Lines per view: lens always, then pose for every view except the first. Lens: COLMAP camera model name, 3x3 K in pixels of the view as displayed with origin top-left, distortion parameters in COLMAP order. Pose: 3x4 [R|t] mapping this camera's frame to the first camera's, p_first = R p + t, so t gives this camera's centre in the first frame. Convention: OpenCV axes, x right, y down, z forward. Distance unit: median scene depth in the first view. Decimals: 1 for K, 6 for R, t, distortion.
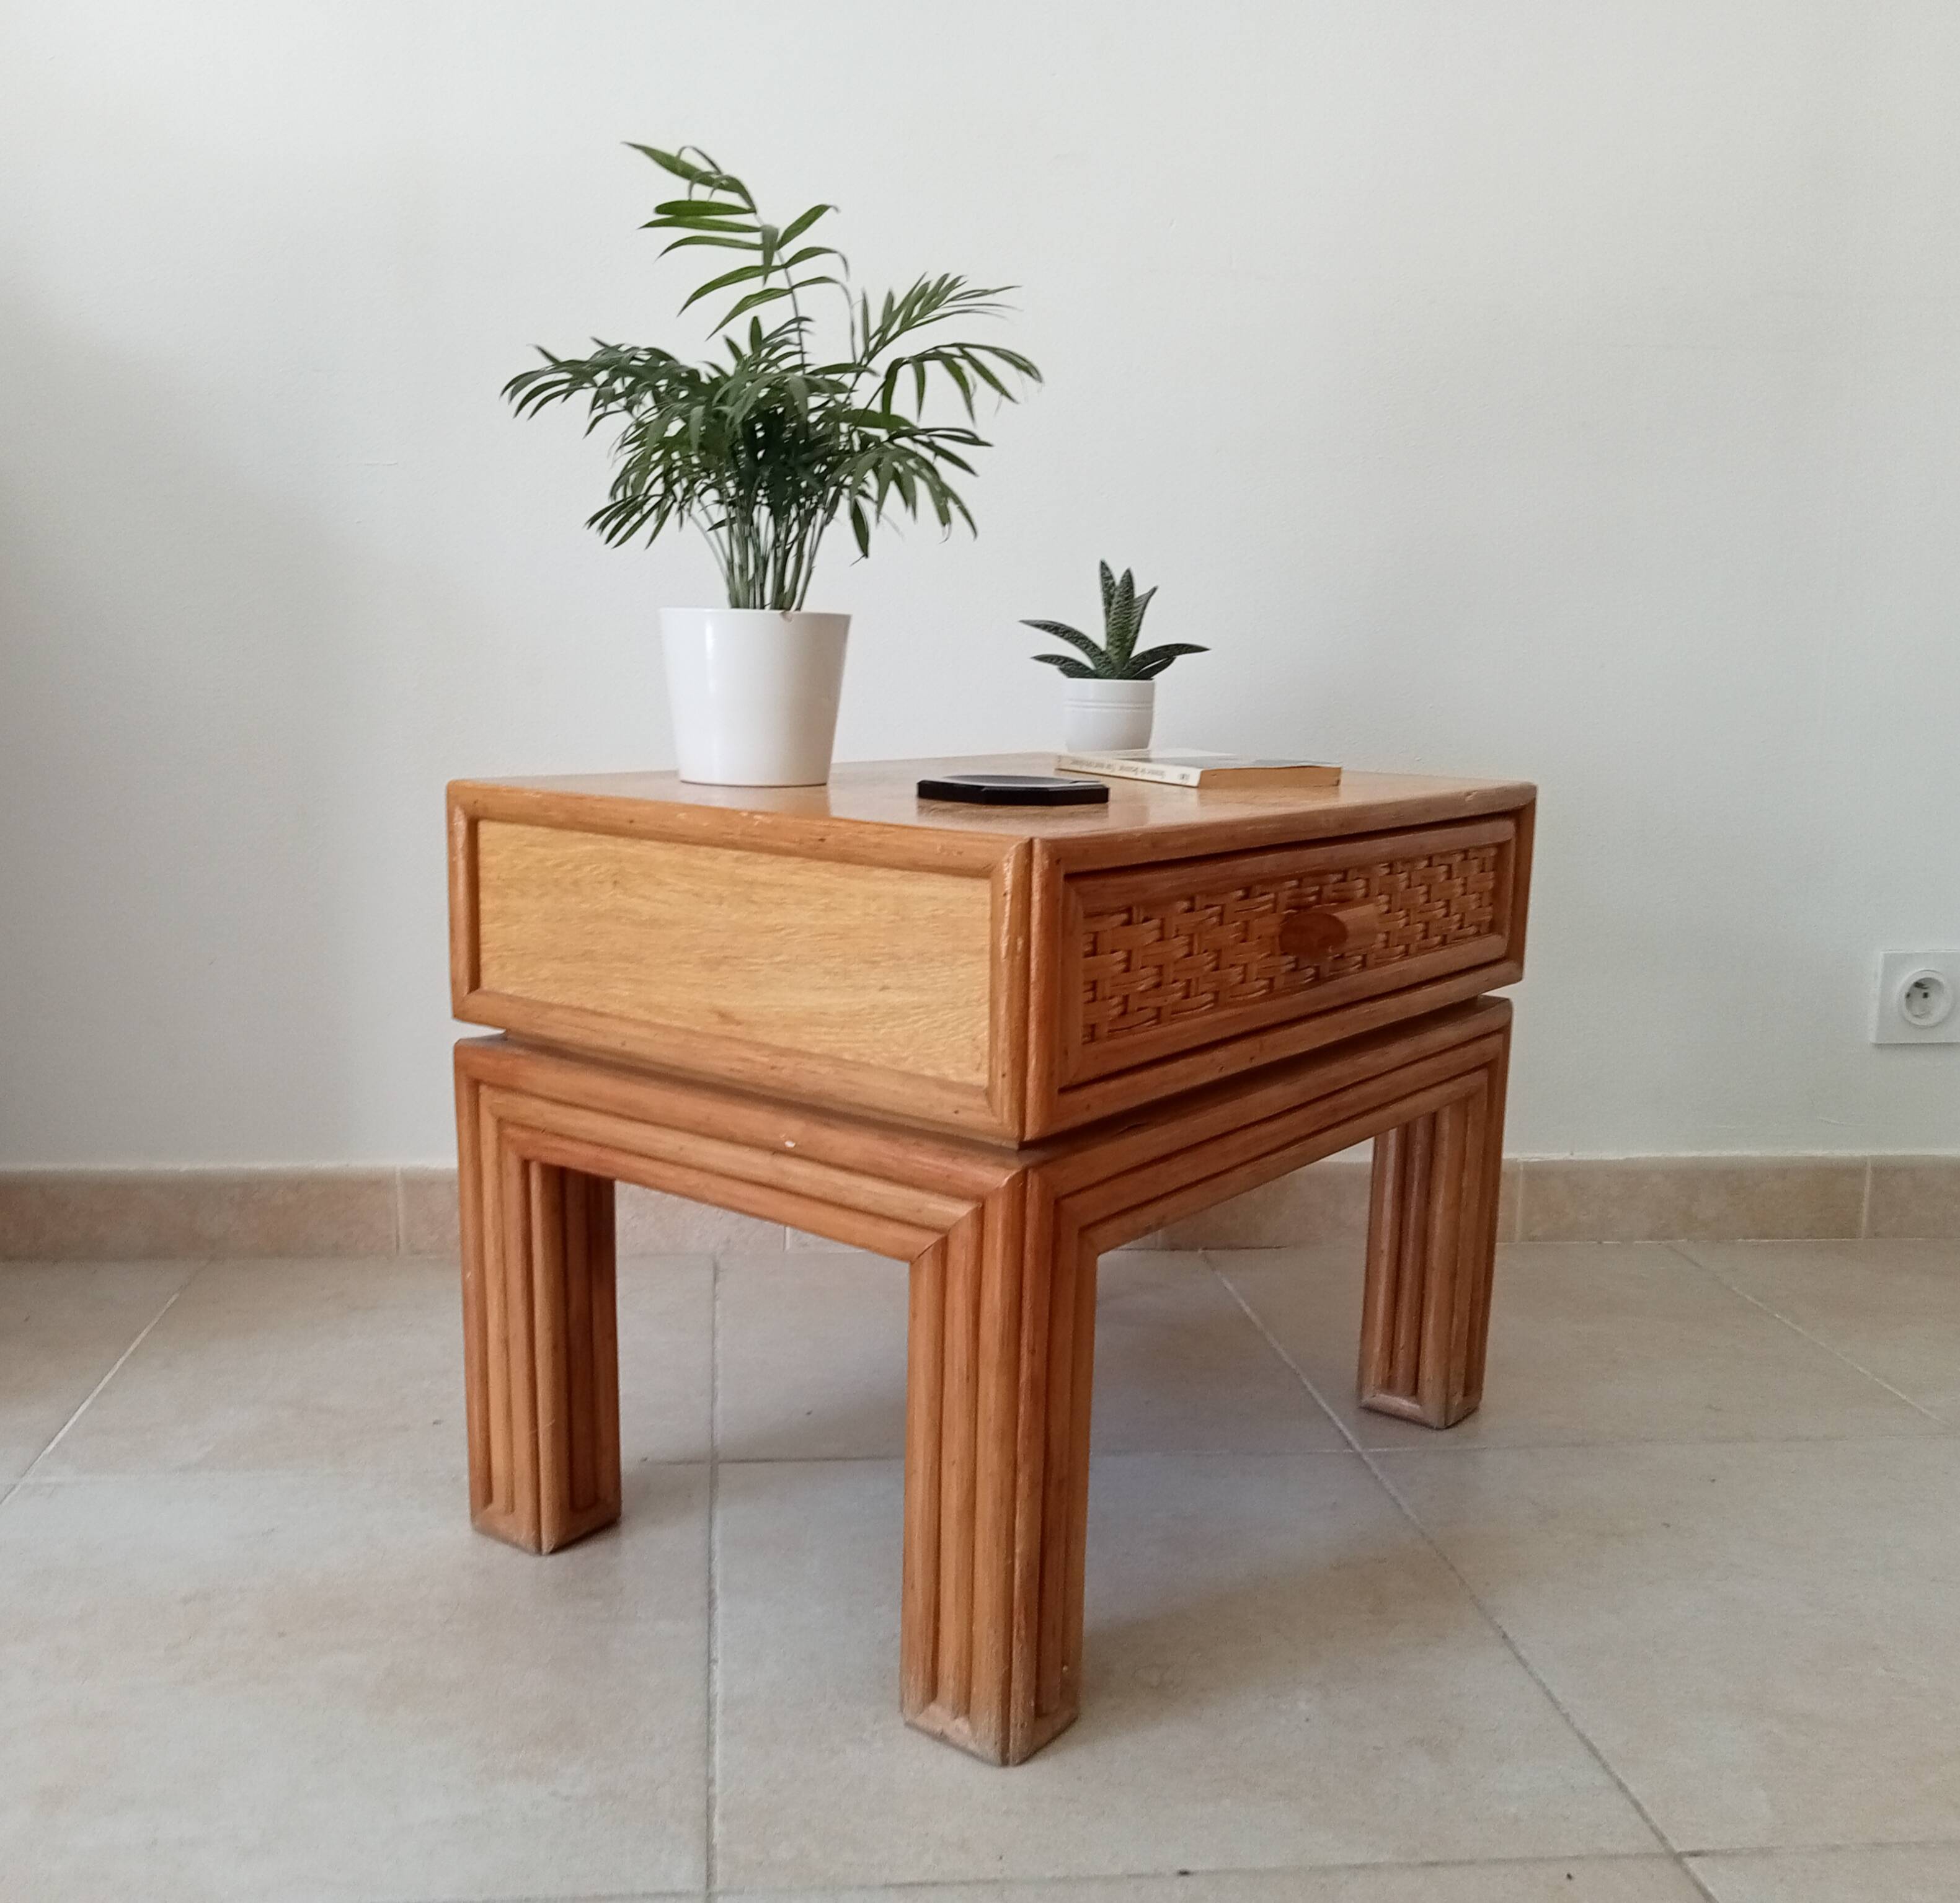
lens RADIAL K [[1913.0, 0, 959.4], [0, 1913.0, 948.6], [0, 0, 1]] dist [0.081951, -0.100571]
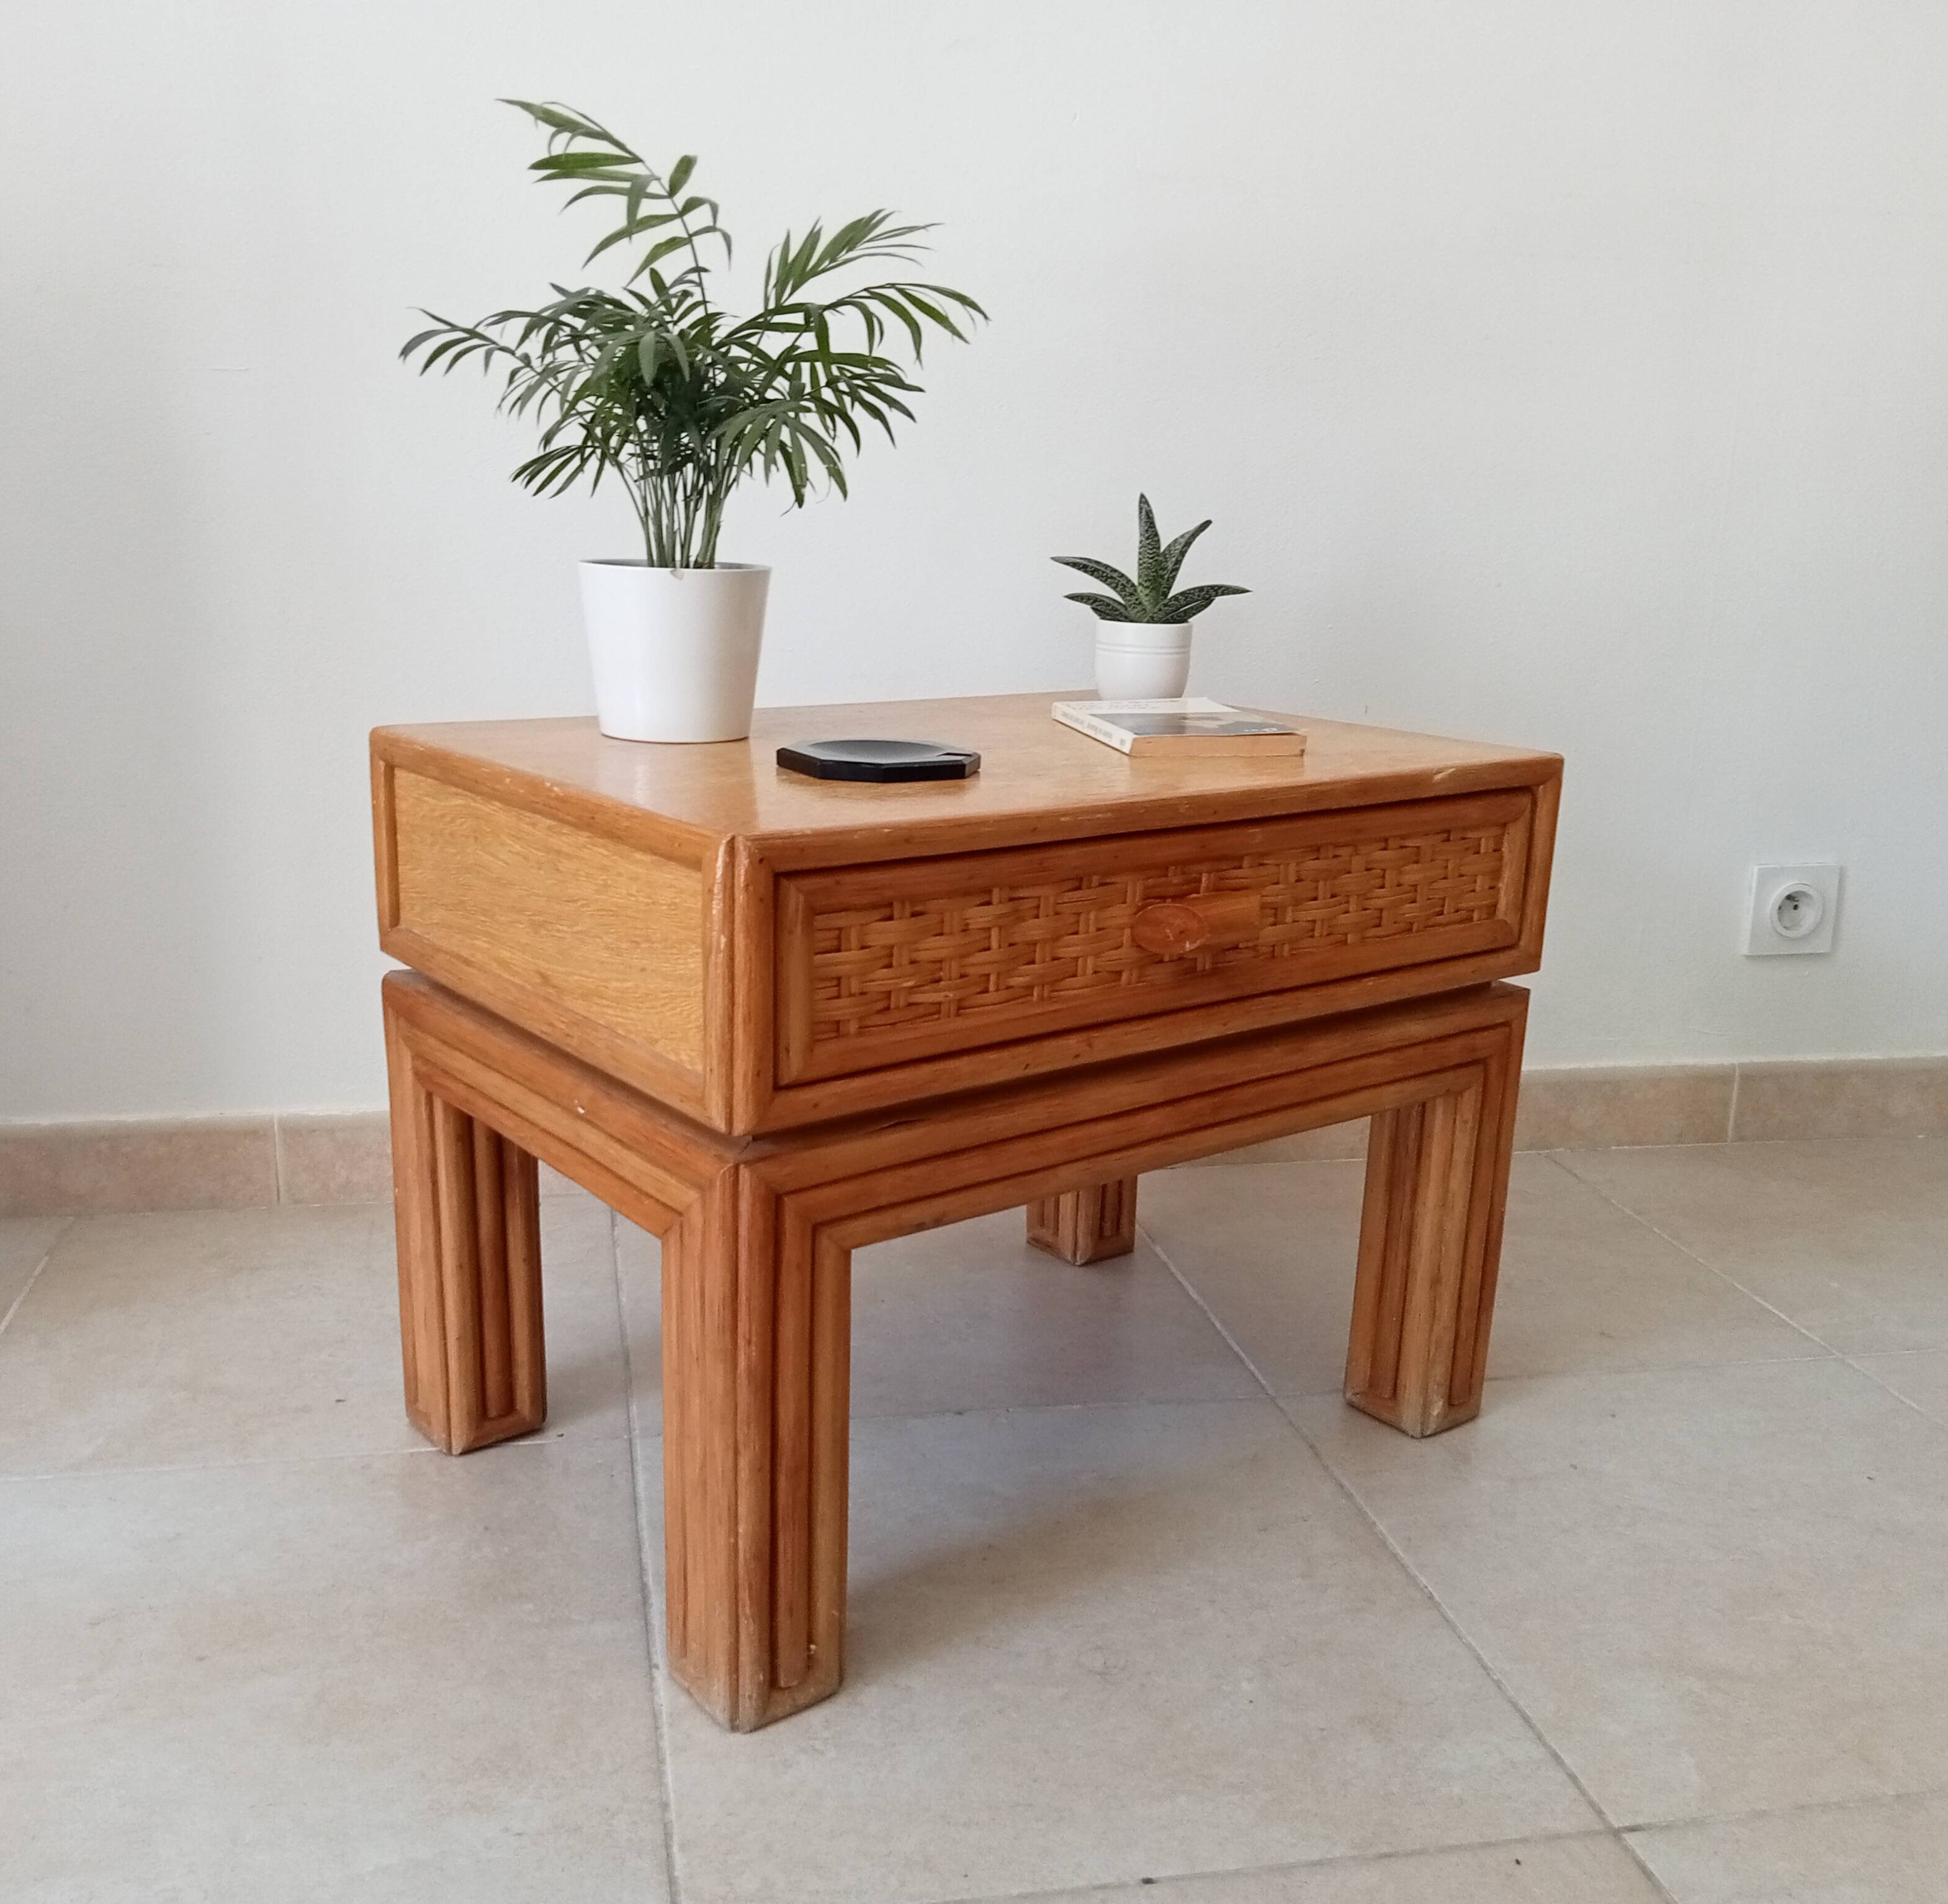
lens RADIAL K [[1901.3, 0, 953.5], [0, 1901.3, 949.1], [0, 0, 1]] dist [0.081951, -0.100571]
pose [[0.965685, 0.066196, -0.251139, 0.316296], [-0.047230, 0.995609, 0.080817, -0.067208], [0.255386, -0.066183, 0.964571, 0.066235]]
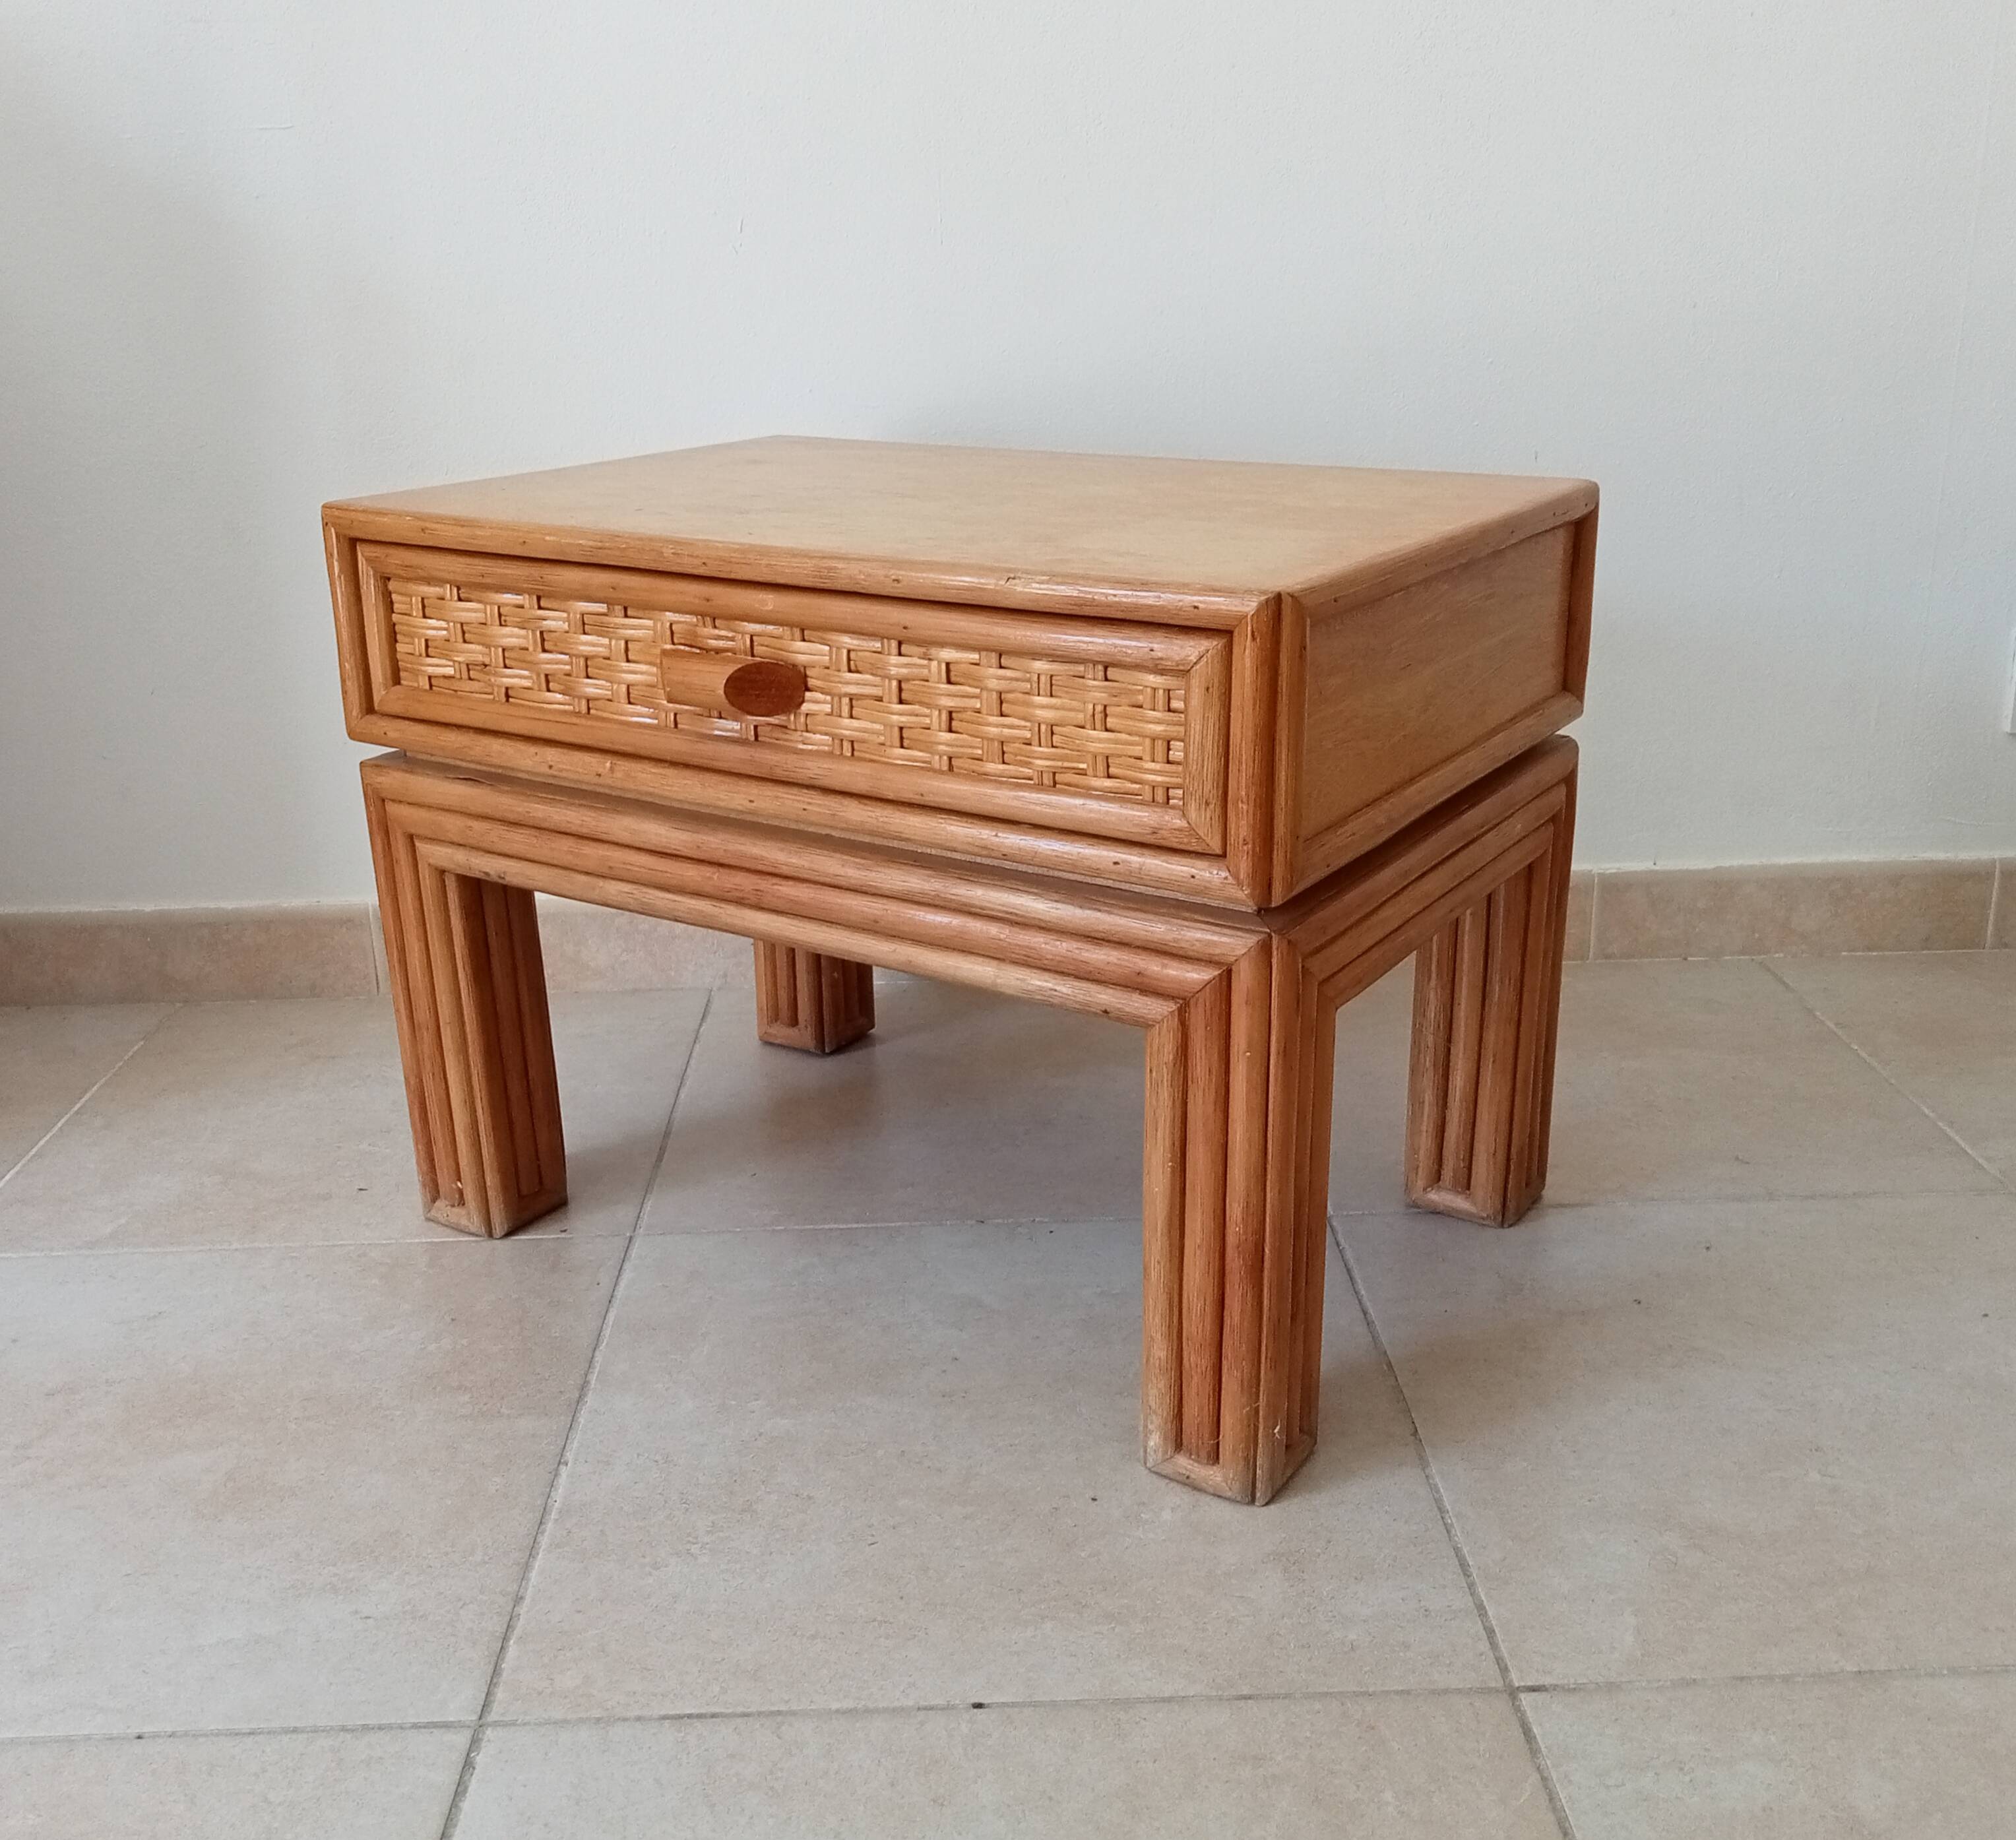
lens RADIAL K [[1993.3, 0, 1051.1], [0, 1993.3, 875.4], [0, 0, 1]] dist [0.064517, -0.000101]
pose [[0.083232, 0.282920, -0.955525, 1.142248], [-0.139688, 0.952698, 0.269915, -0.200342], [0.986691, 0.111010, 0.118816, 1.073195]]
